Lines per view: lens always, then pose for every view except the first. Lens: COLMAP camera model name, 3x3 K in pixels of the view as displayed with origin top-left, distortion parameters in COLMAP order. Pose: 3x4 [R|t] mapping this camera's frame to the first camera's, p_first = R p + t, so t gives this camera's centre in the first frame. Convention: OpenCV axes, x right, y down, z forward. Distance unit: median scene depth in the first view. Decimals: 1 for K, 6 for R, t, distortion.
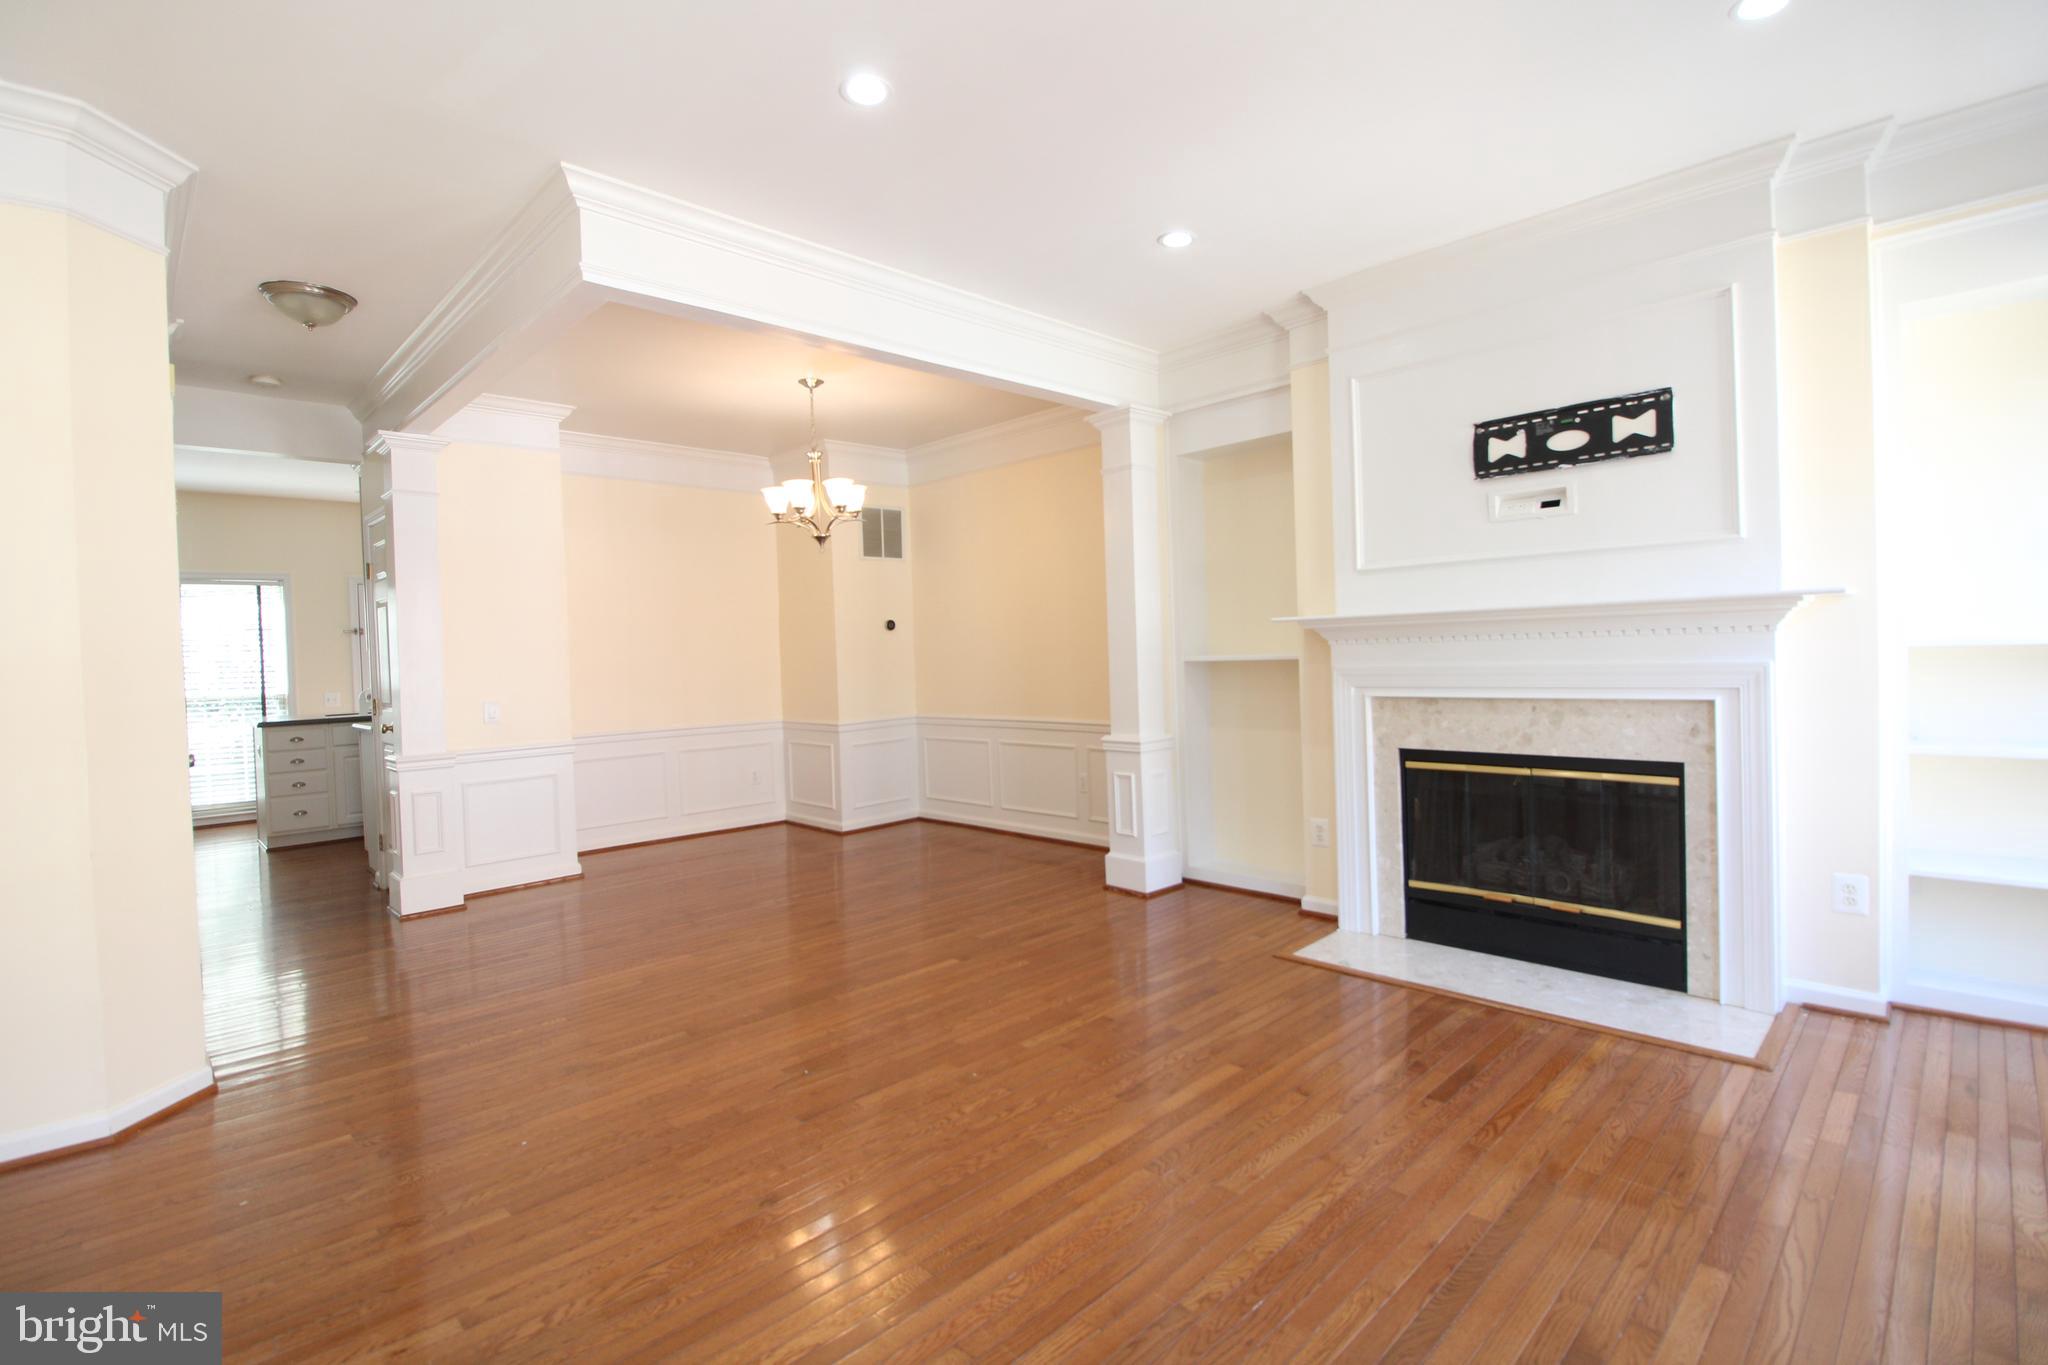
lens RADIAL K [[948.4, 0, 1030.9], [0, 948.4, 668.1], [0, 0, 1]] dist [0.004413, -0.018125]
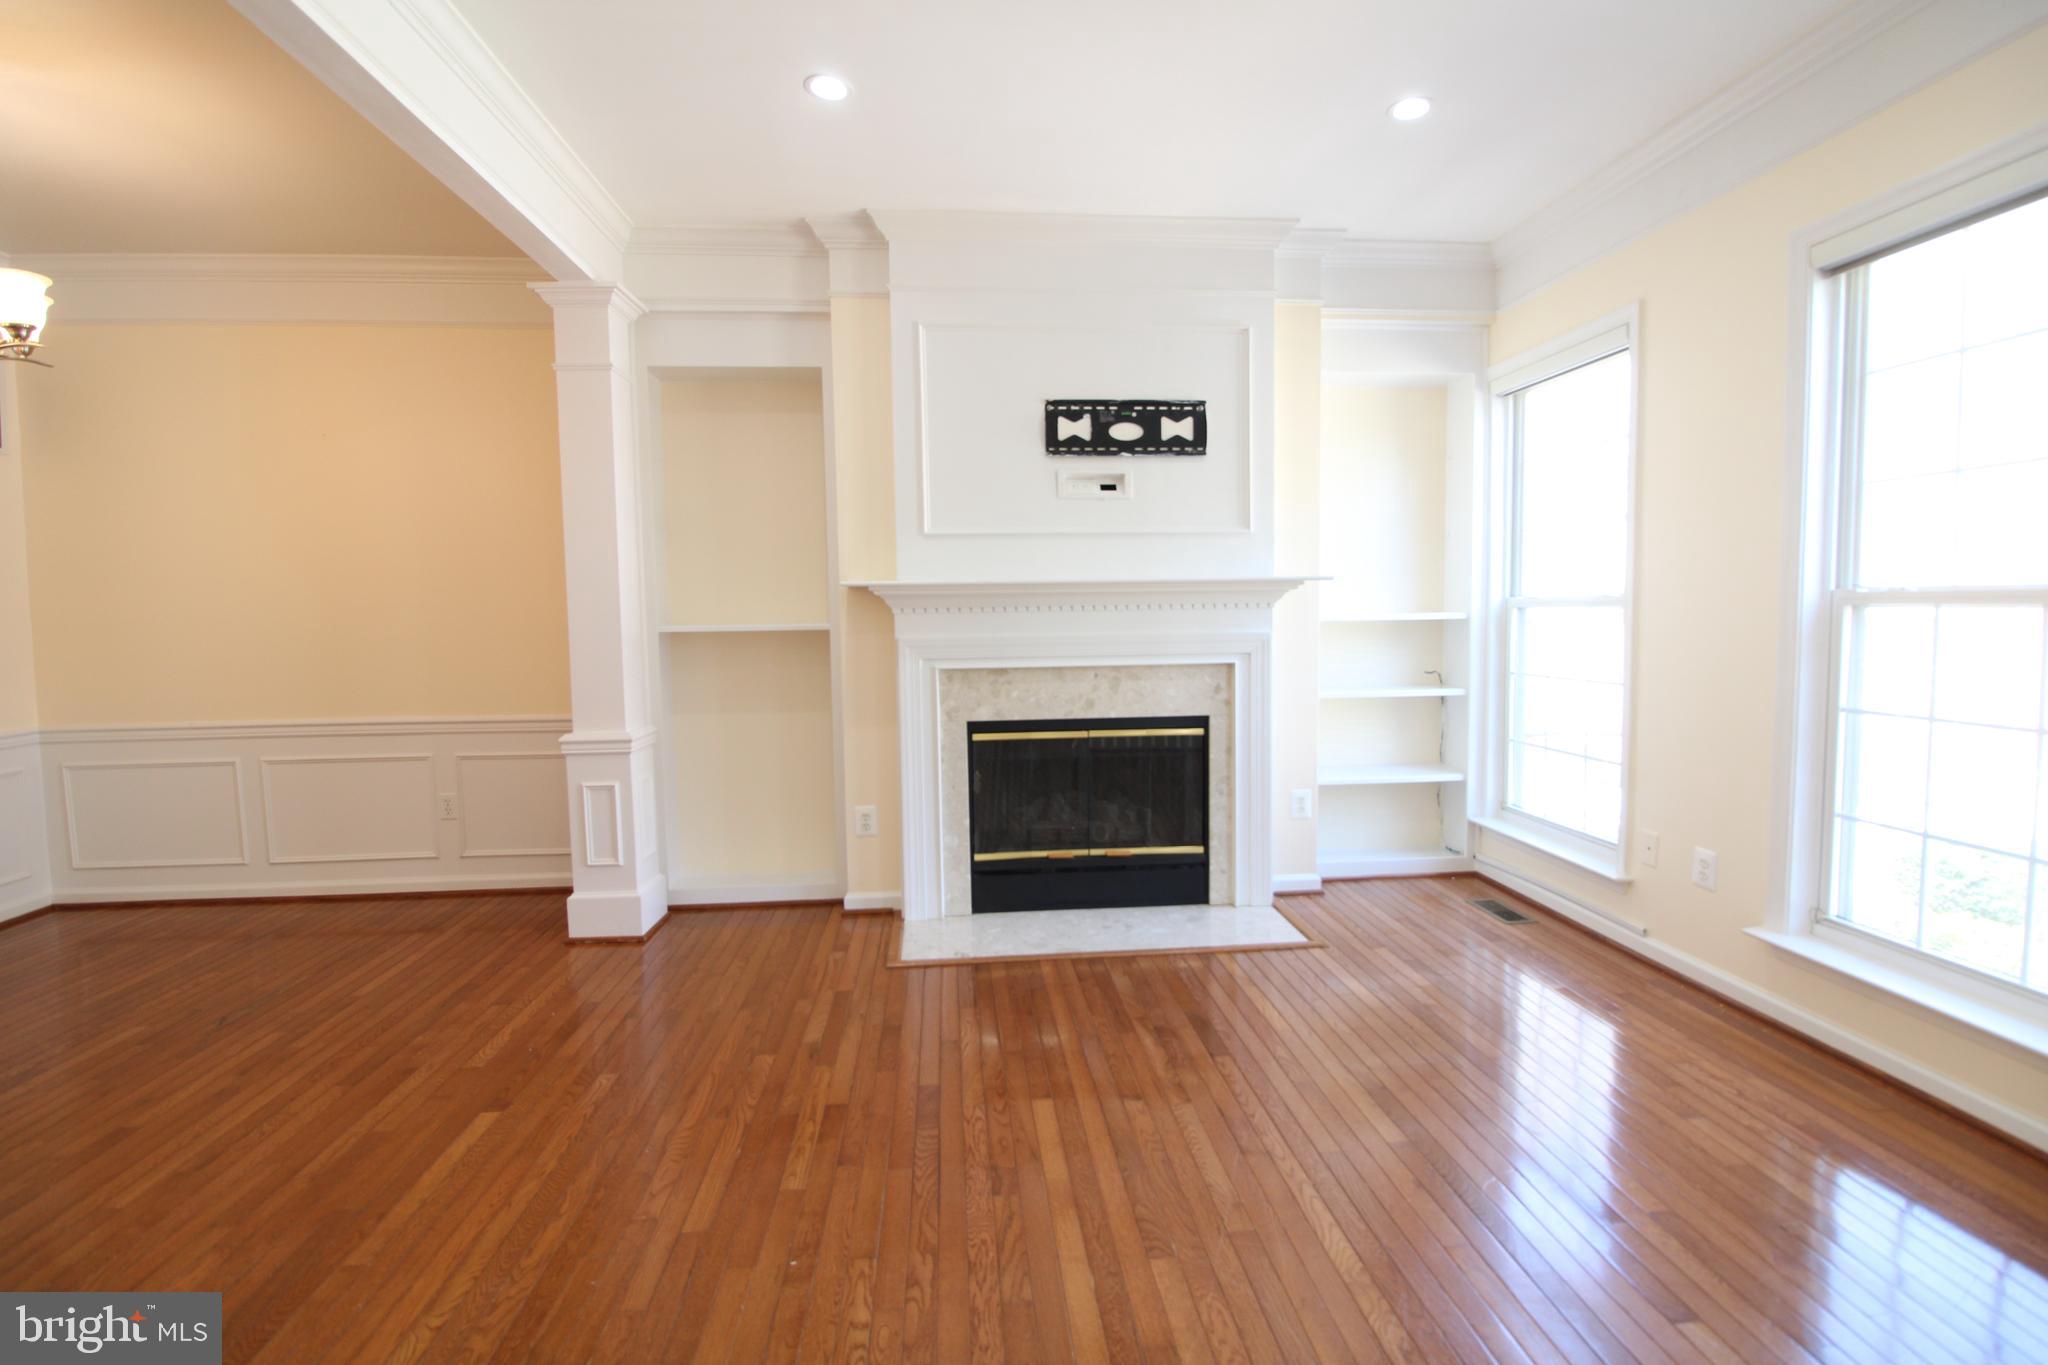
lens RADIAL K [[948.4, 0, 1030.9], [0, 948.4, 668.1], [0, 0, 1]] dist [0.004413, -0.018125]
pose [[0.632911, -0.026945, 0.773755, -0.352982], [0.006662, 0.999547, 0.029358, 0.001981], [-0.774196, -0.013426, 0.632804, 0.369166]]
